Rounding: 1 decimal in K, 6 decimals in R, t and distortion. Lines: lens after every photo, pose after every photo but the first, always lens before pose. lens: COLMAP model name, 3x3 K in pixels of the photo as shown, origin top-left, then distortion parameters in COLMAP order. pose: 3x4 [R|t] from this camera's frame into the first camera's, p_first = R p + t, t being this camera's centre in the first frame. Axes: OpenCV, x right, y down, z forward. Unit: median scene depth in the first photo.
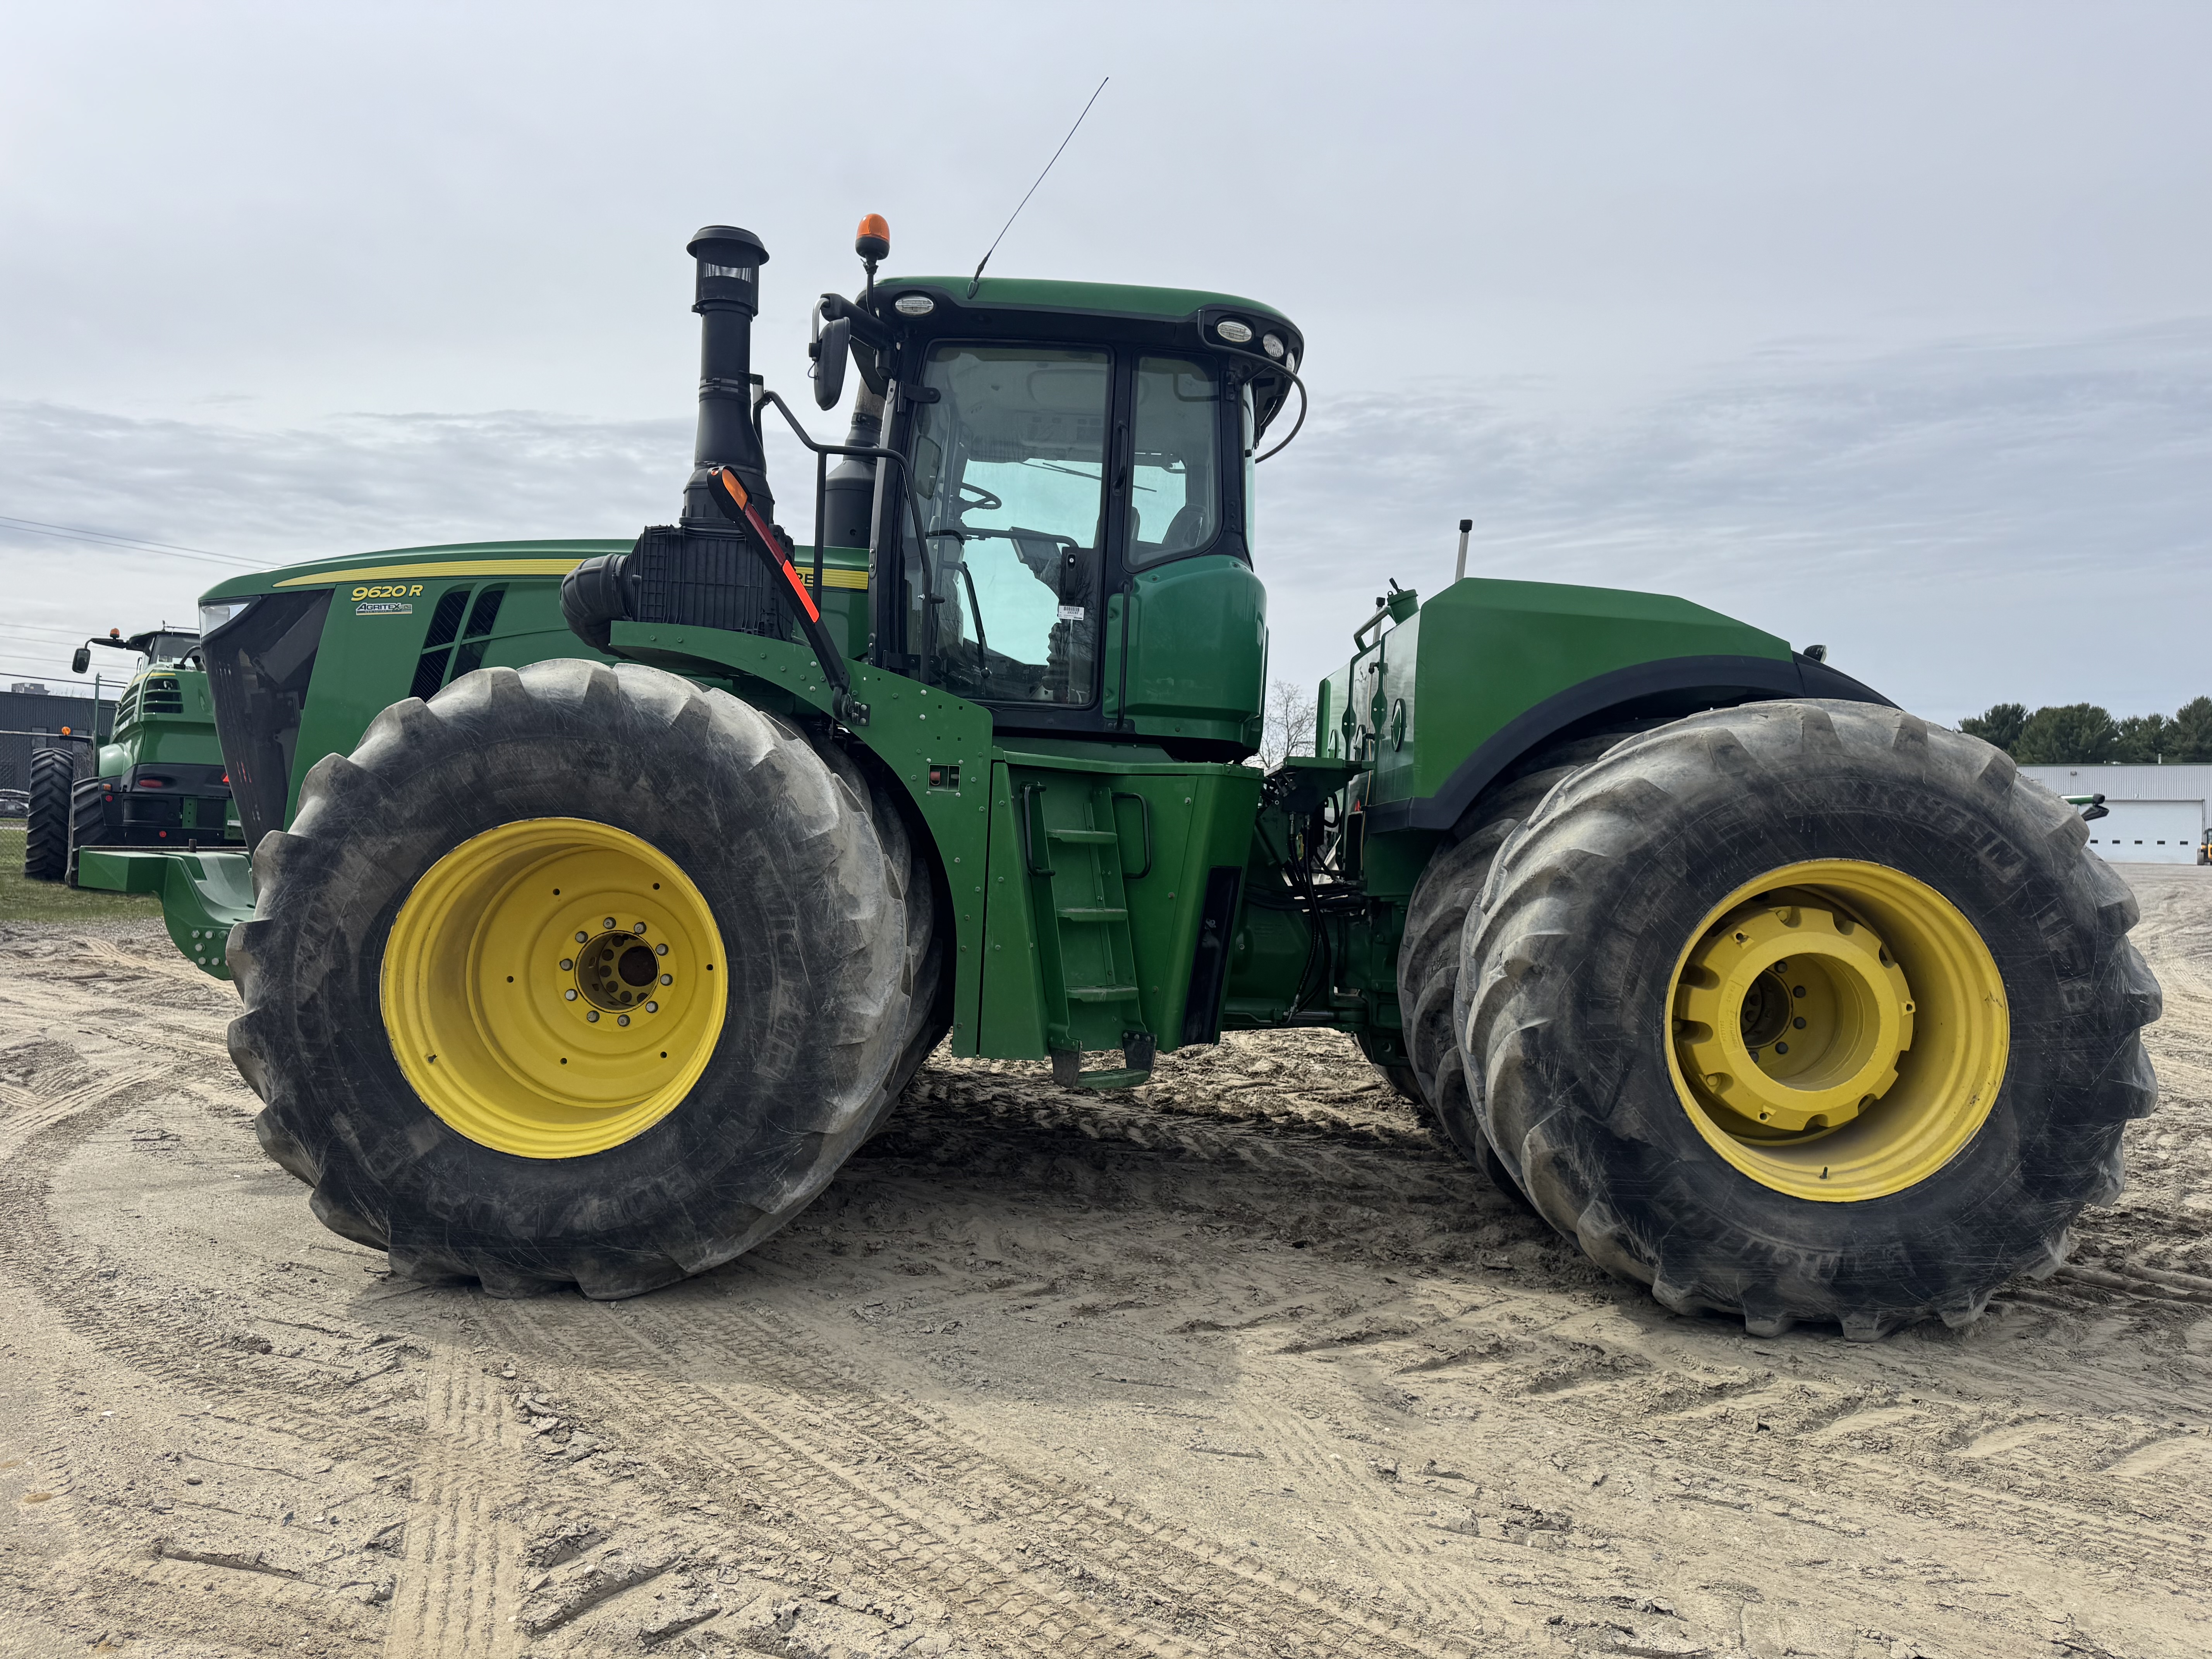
lens RADIAL K [[1574.1, 0, 1137.6], [0, 1574.1, 828.1], [0, 0, 1]] dist [0.057724, -0.050741]
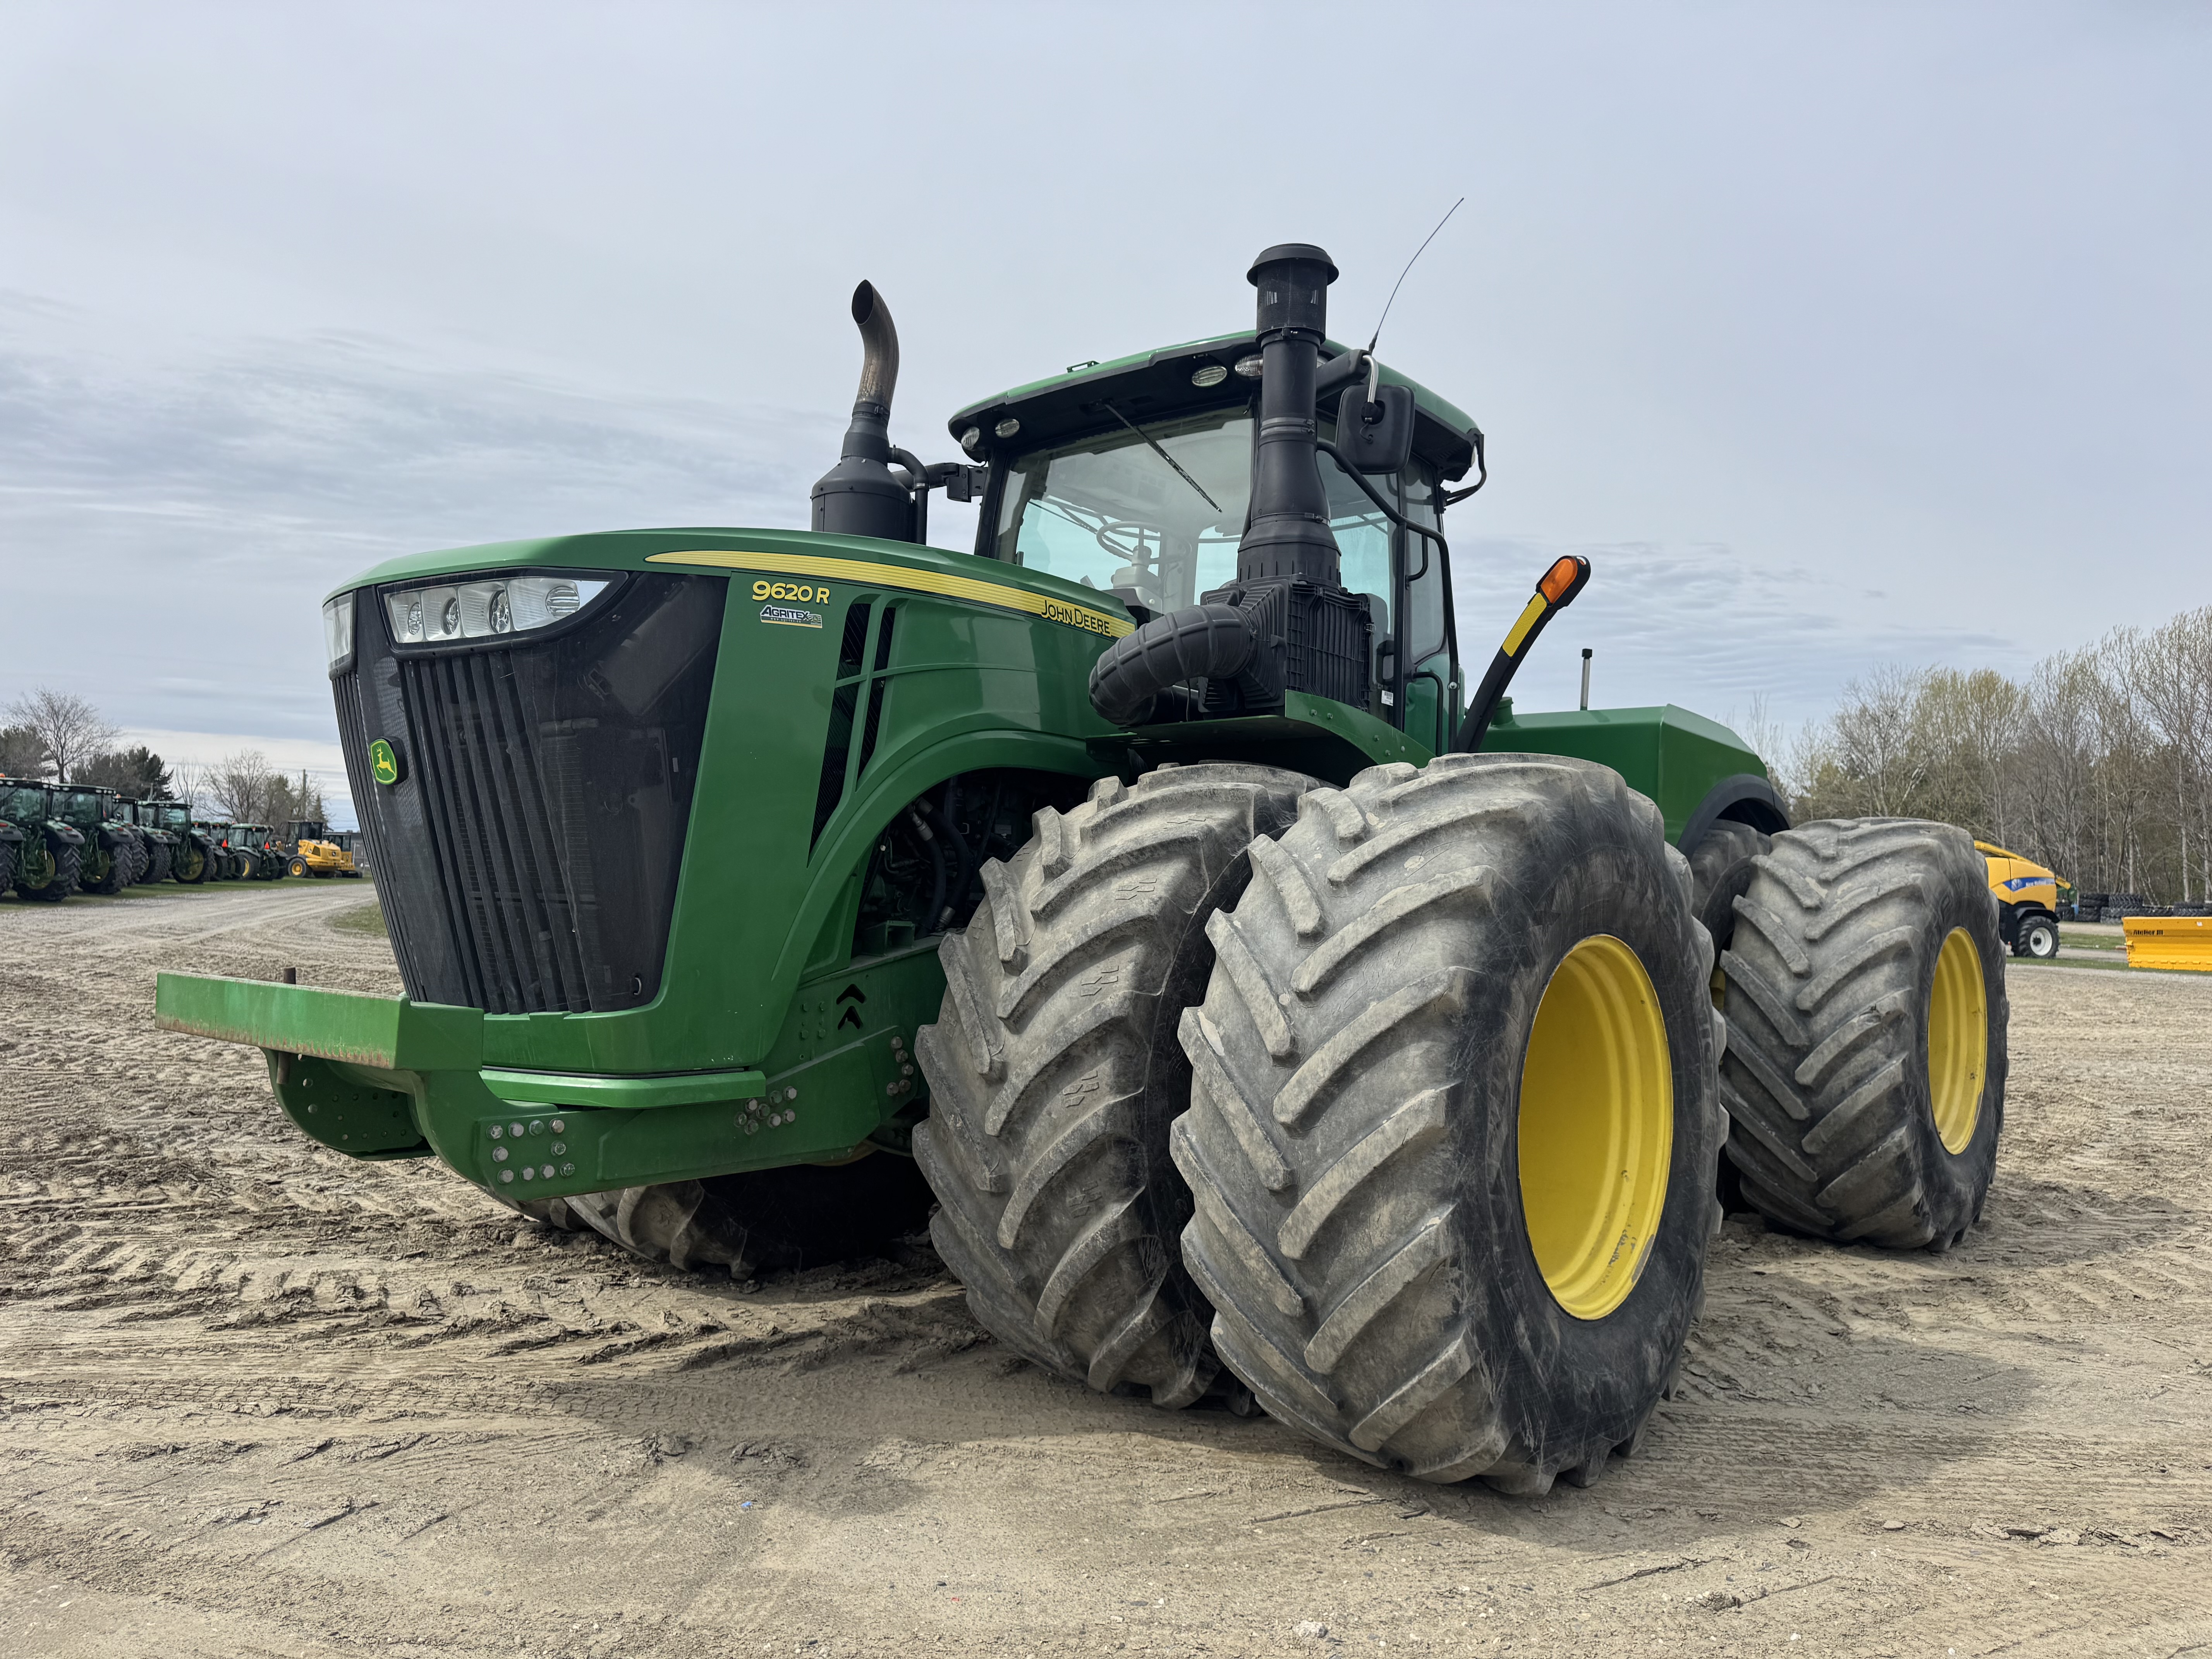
lens RADIAL K [[1574.1, 0, 1137.6], [0, 1574.1, 828.1], [0, 0, 1]] dist [0.057724, -0.050741]
pose [[0.663911, 0.009232, 0.747754, -0.881542], [-0.004554, 0.999955, -0.008303, -0.042358], [-0.747798, 0.002108, 0.663923, 0.438991]]
